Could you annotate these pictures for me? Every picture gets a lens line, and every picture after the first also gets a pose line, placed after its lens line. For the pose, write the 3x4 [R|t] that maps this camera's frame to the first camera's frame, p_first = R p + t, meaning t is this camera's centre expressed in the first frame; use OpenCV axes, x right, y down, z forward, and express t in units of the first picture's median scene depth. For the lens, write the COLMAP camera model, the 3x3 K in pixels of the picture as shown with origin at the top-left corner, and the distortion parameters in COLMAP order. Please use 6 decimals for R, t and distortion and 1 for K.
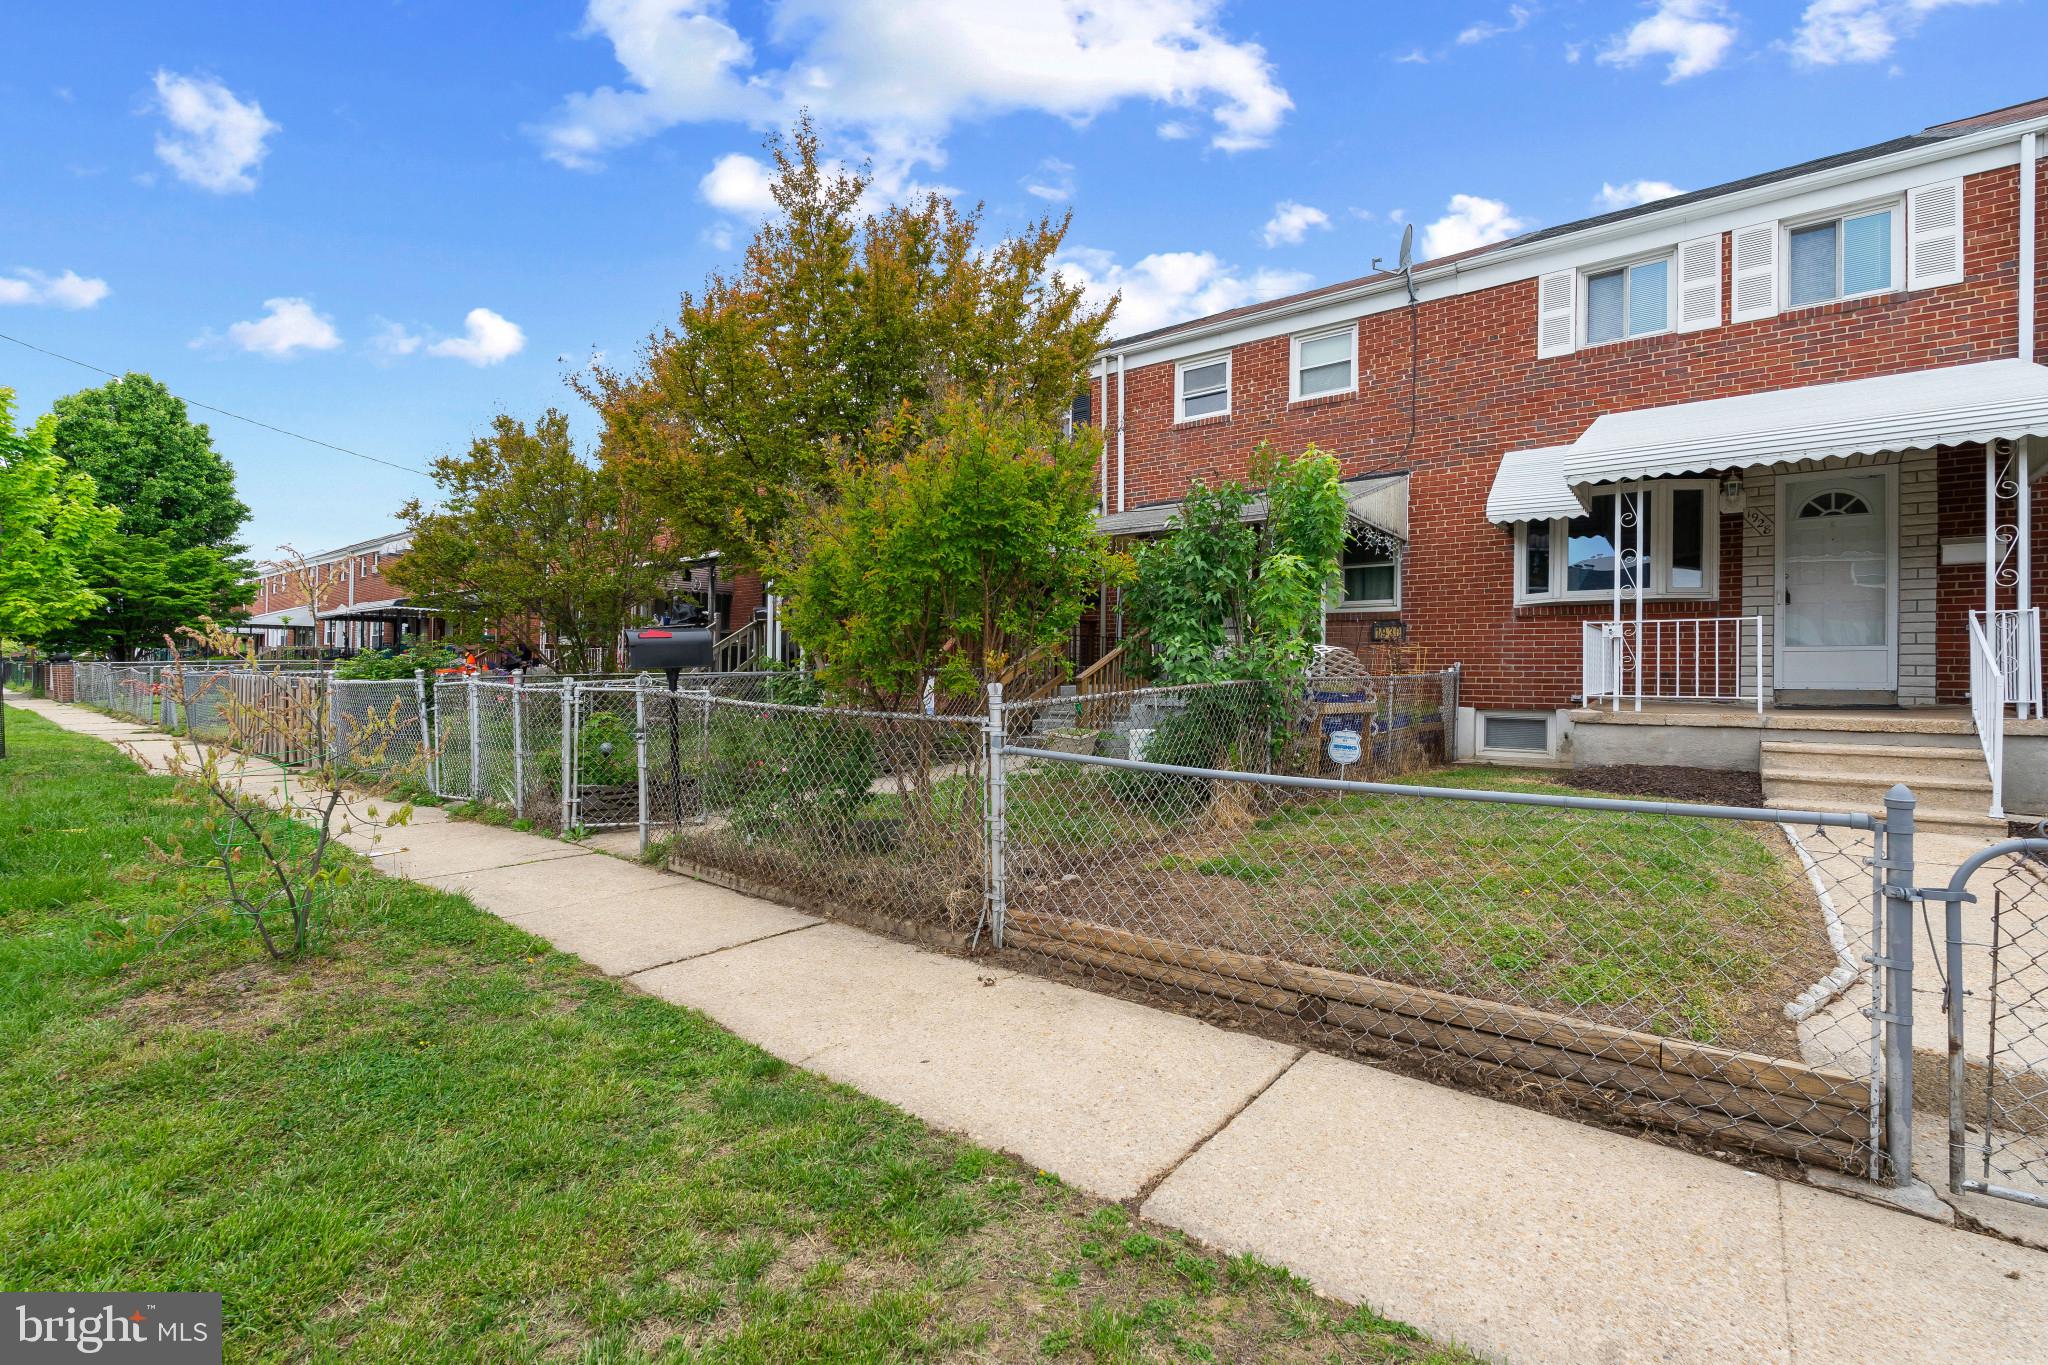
lens RADIAL K [[934.1, 0, 1008.6], [0, 934.1, 676.6], [0, 0, 1]] dist [-0.002022, 0.000356]
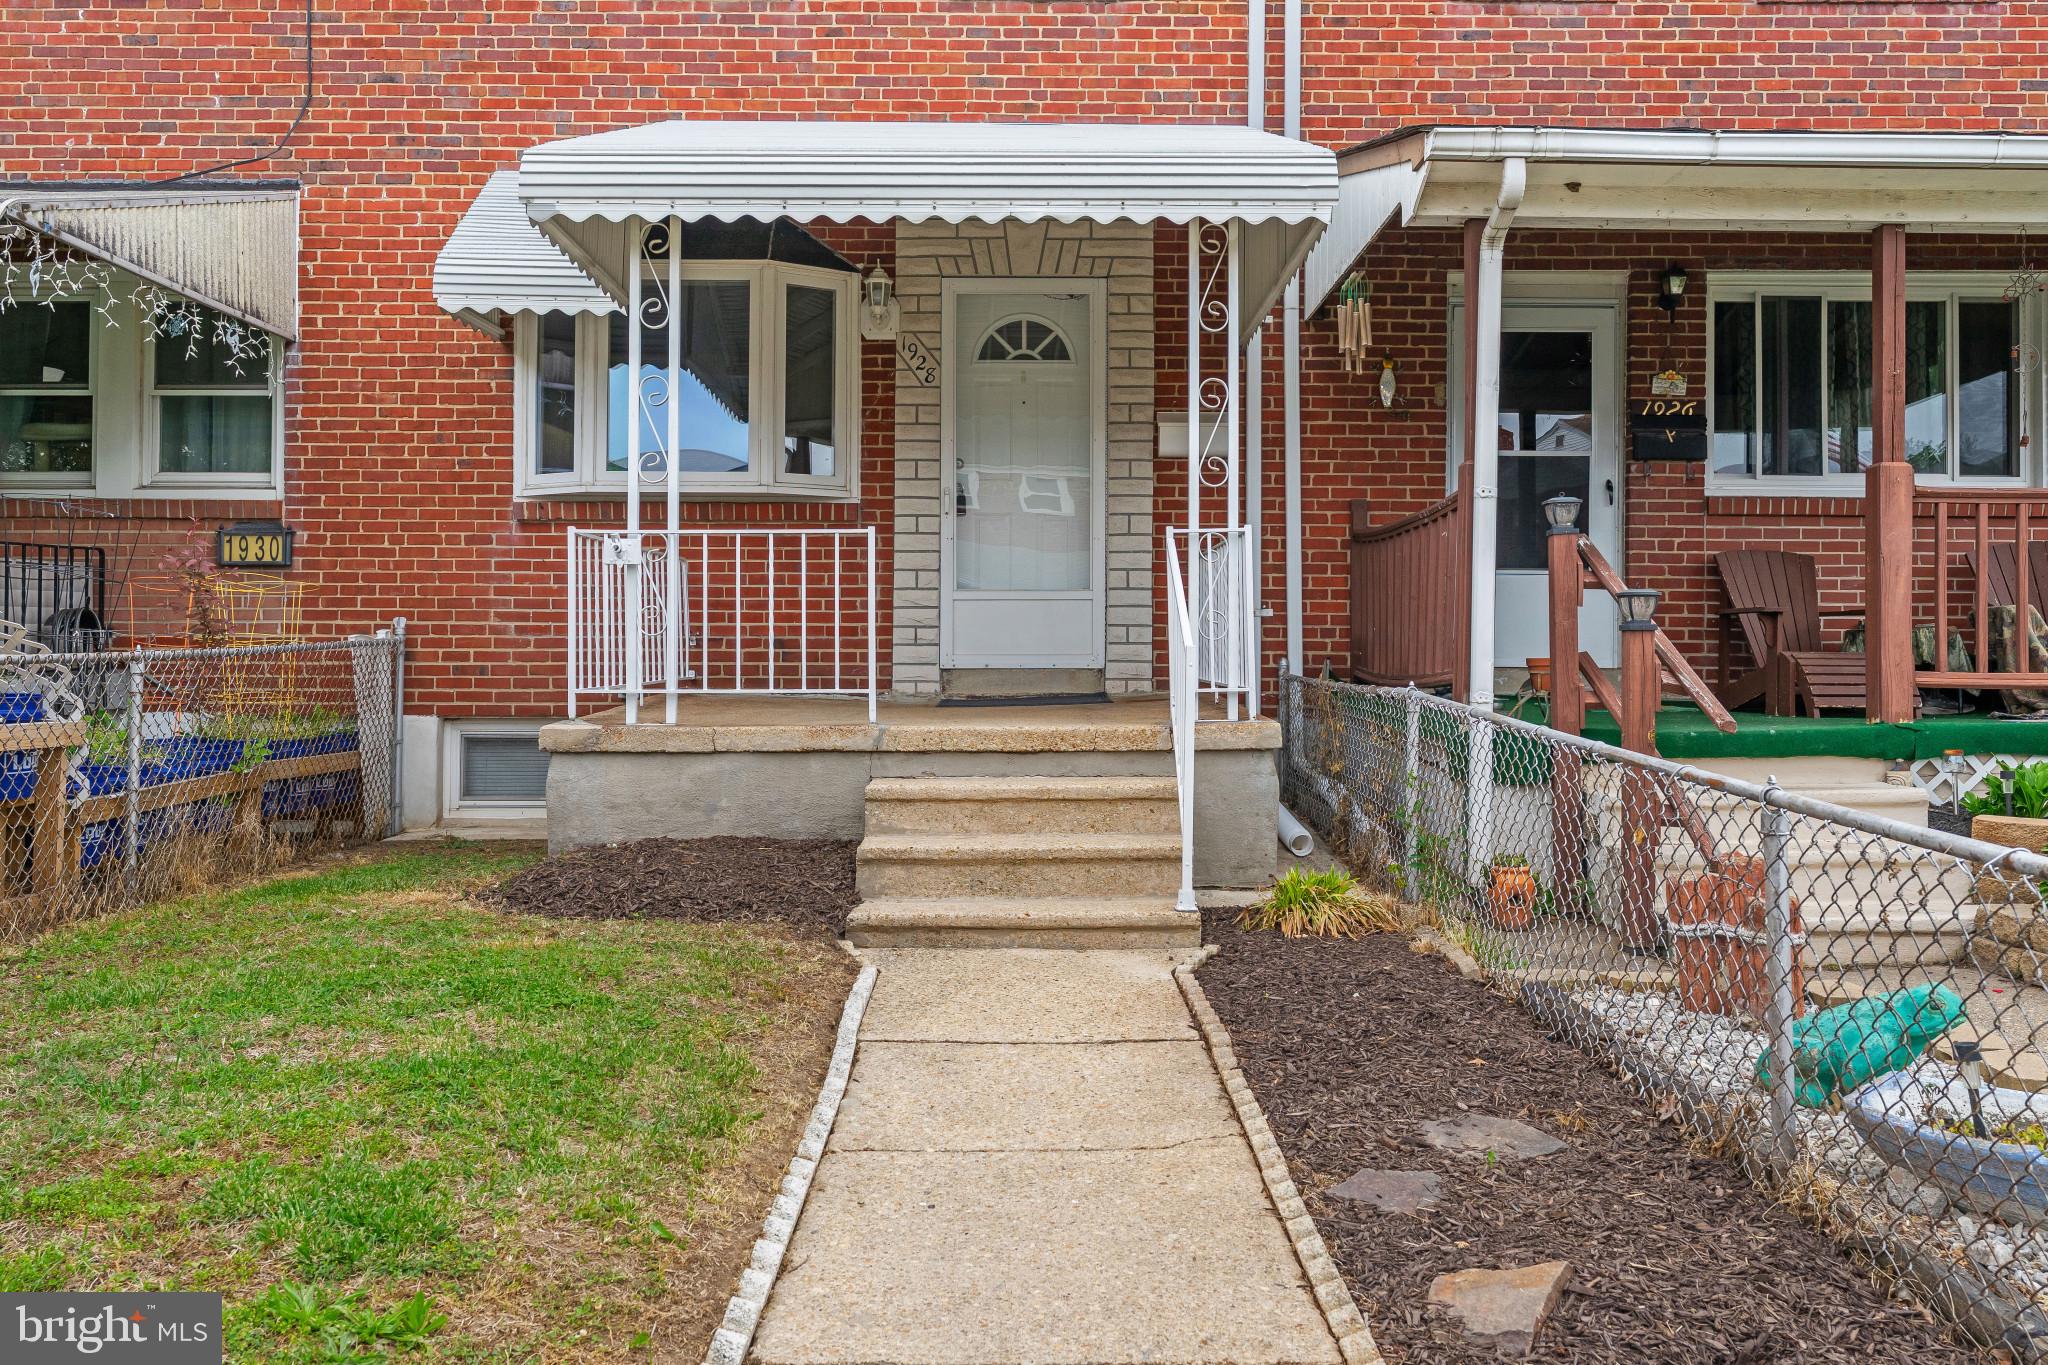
lens RADIAL K [[1878.4, 0, 1024.7], [0, 1878.4, 677.6], [0, 0, 1]] dist [0.009496, 0.000000]
pose [[0.772379, -0.016071, 0.634959, 0.167281], [0.005587, 0.999813, 0.018509, -0.001444], [-0.635138, -0.010748, 0.772324, 0.124902]]
